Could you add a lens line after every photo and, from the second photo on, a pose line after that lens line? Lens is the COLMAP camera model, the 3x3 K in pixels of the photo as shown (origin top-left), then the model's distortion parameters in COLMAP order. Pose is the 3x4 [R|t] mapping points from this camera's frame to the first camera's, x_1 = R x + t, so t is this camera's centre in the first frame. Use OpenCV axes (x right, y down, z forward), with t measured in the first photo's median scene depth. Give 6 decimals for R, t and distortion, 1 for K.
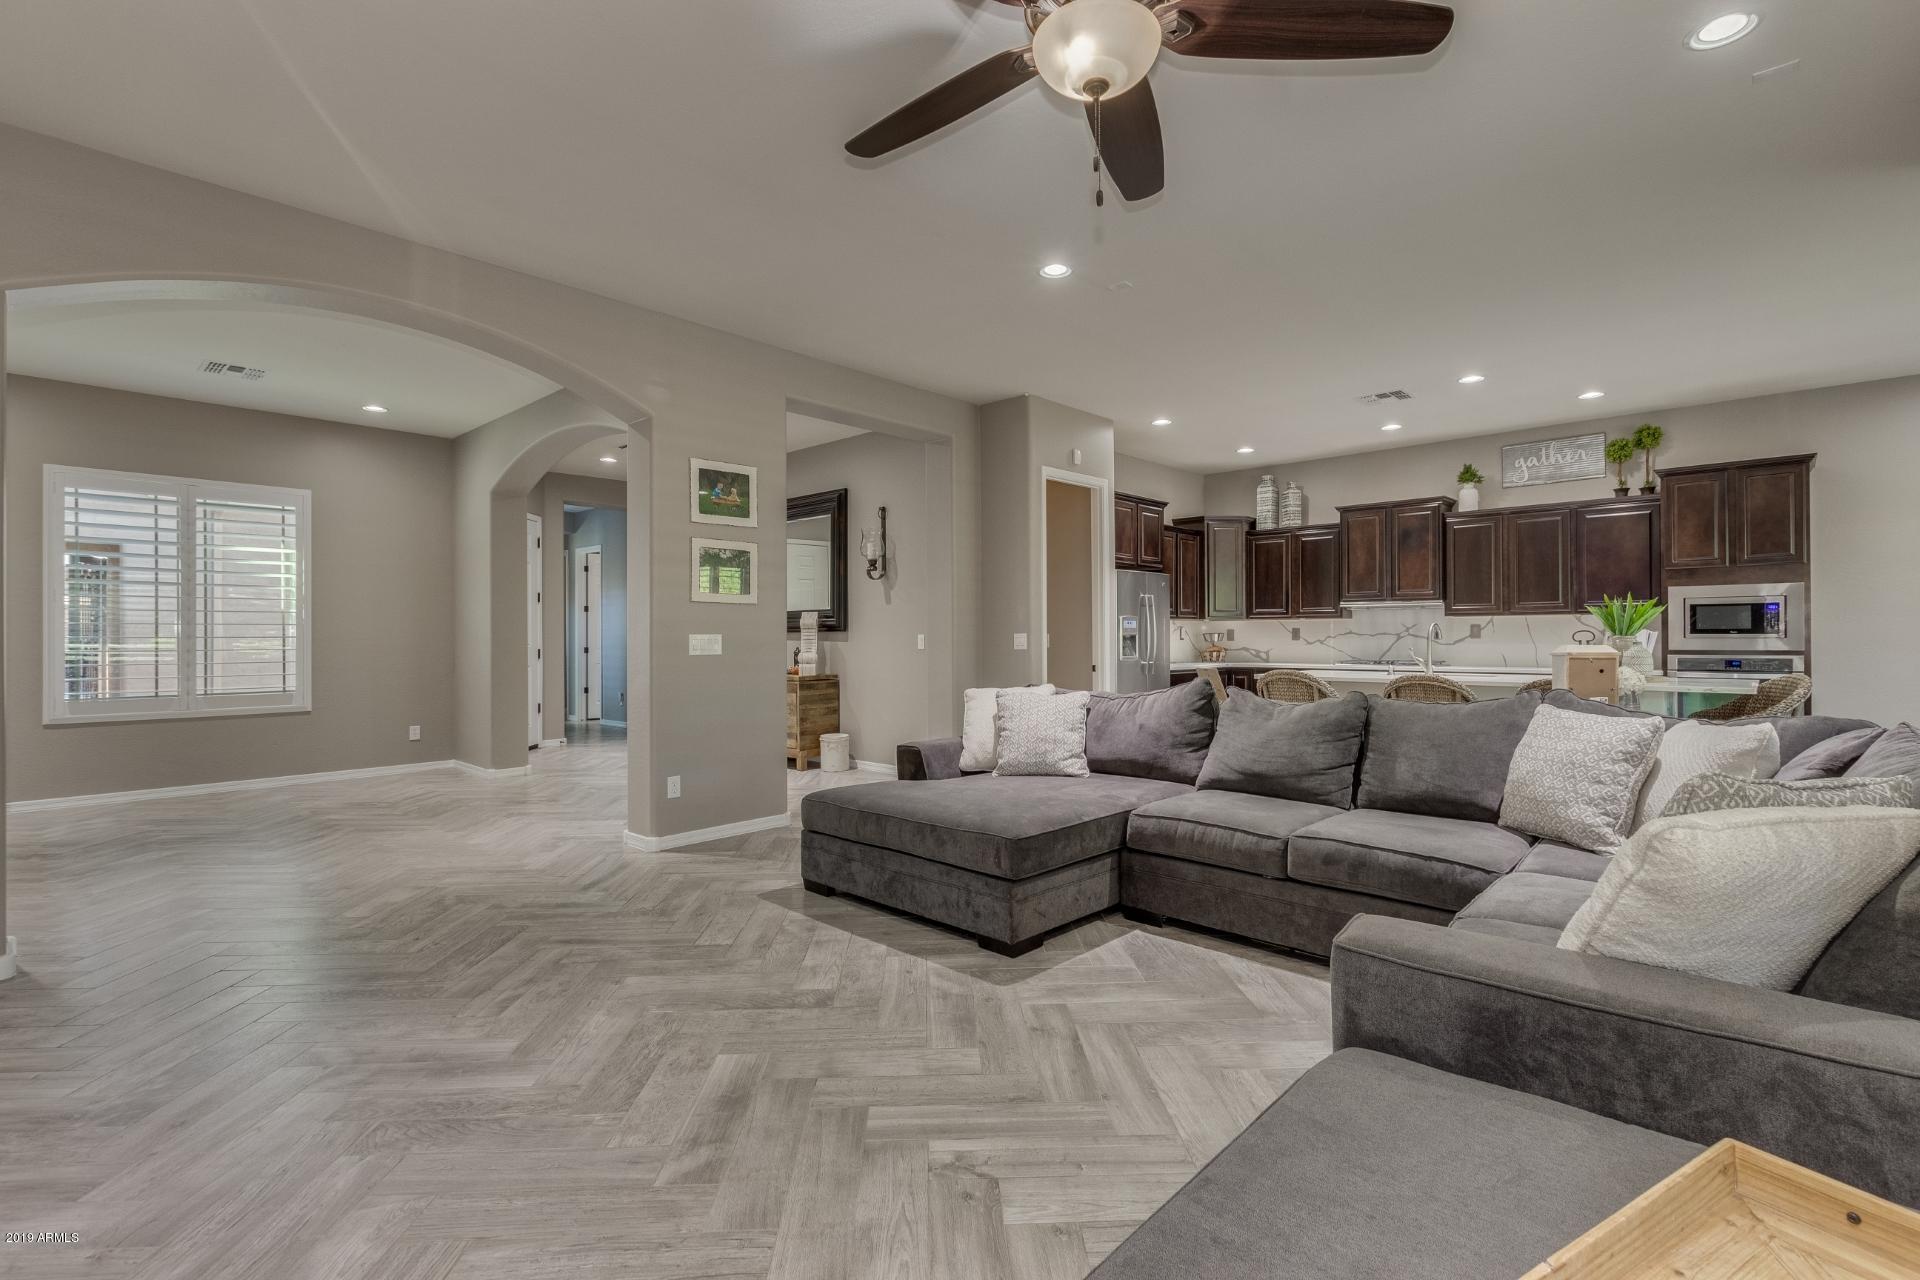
lens RADIAL K [[876.5, 0, 971.4], [0, 876.5, 637.6], [0, 0, 1]] dist [0.004150, -0.002302]
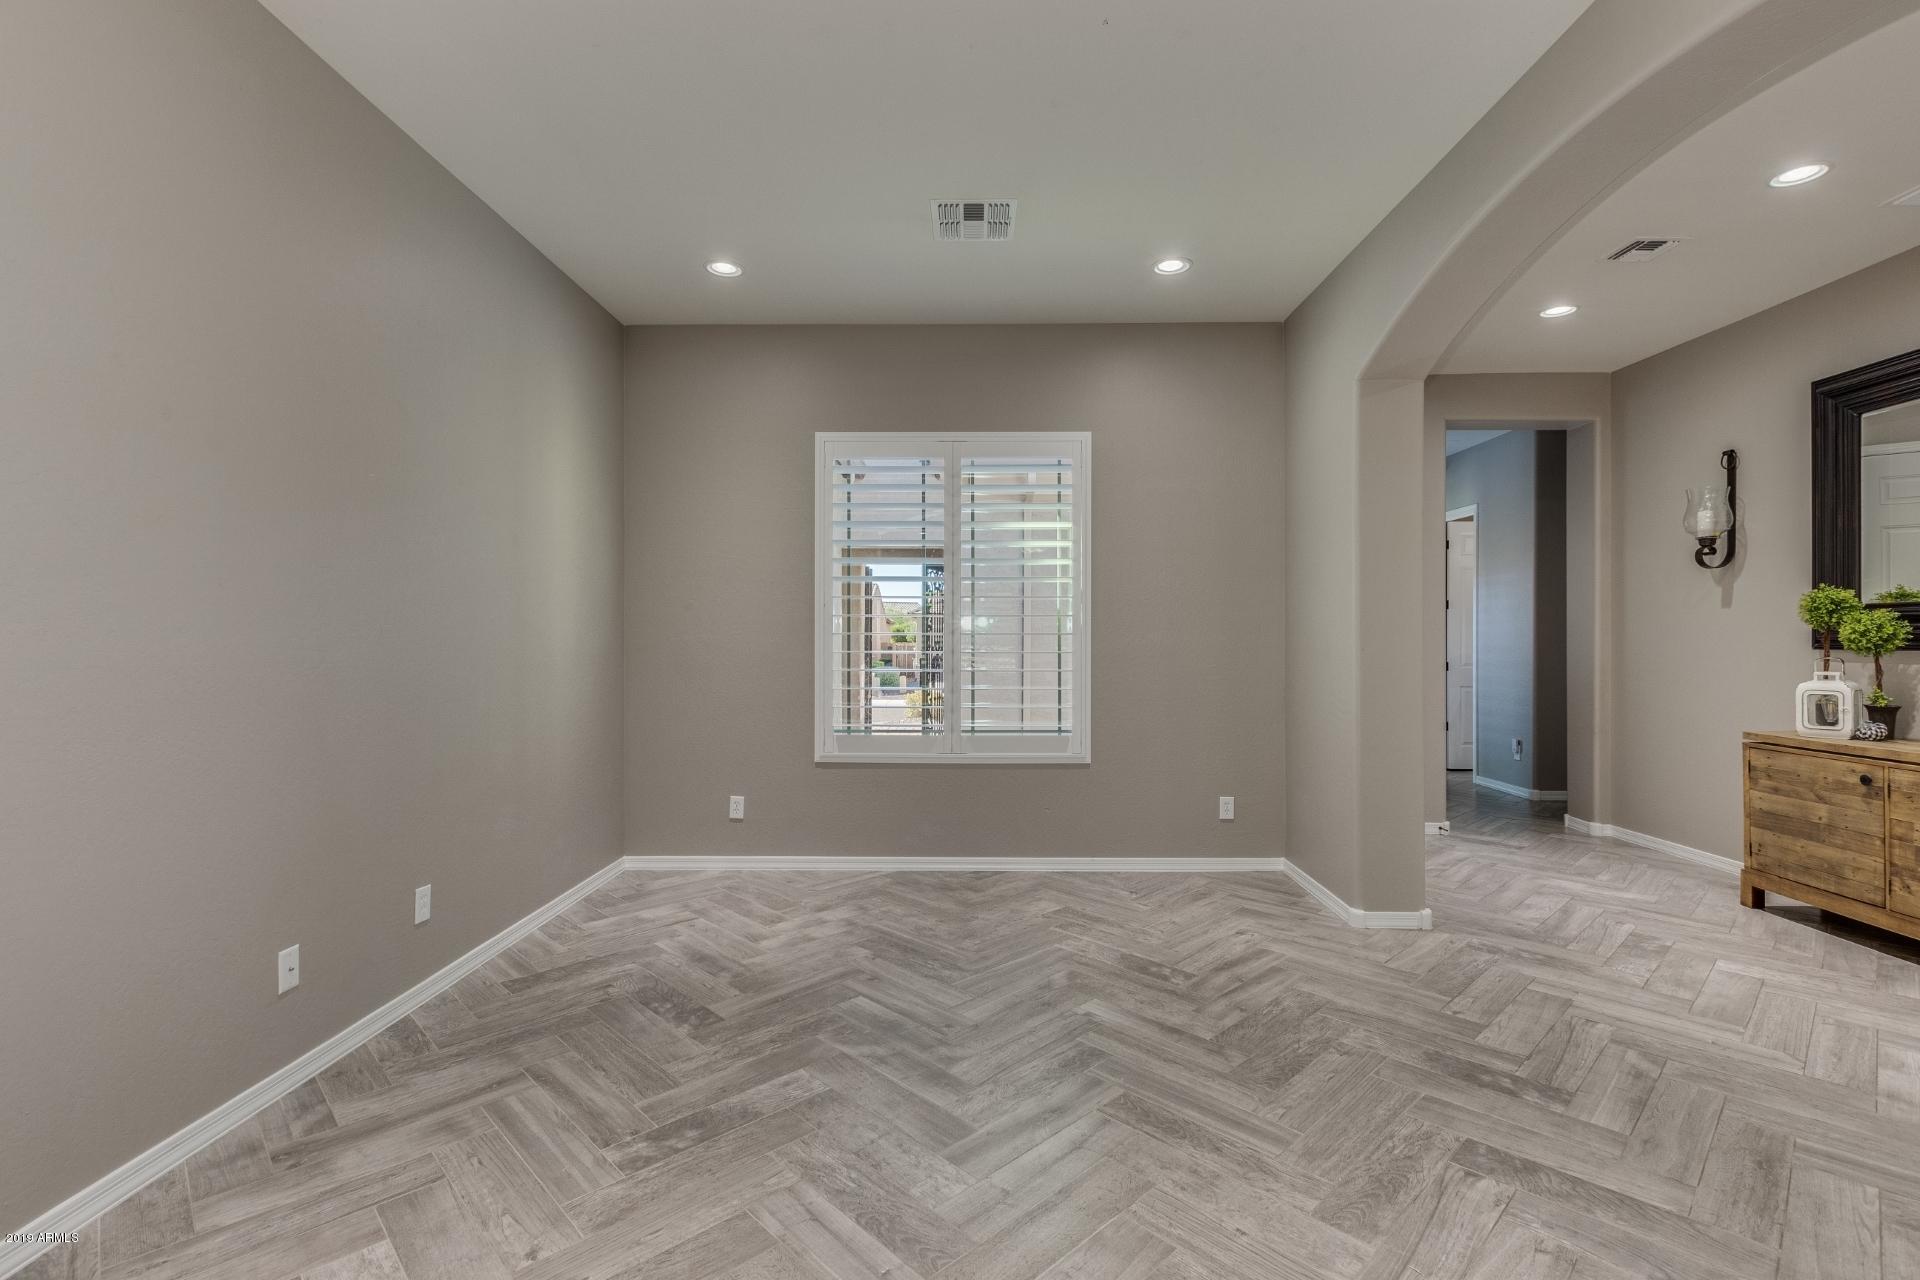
lens RADIAL K [[876.5, 0, 961.3], [0, 876.5, 647.7], [0, 0, 1]] dist [0.004150, -0.002302]
pose [[0.664016, 0.011993, -0.747622, -0.331772], [-0.002597, 0.999902, 0.013733, -0.013490], [0.747713, -0.007177, 0.663983, 0.501783]]
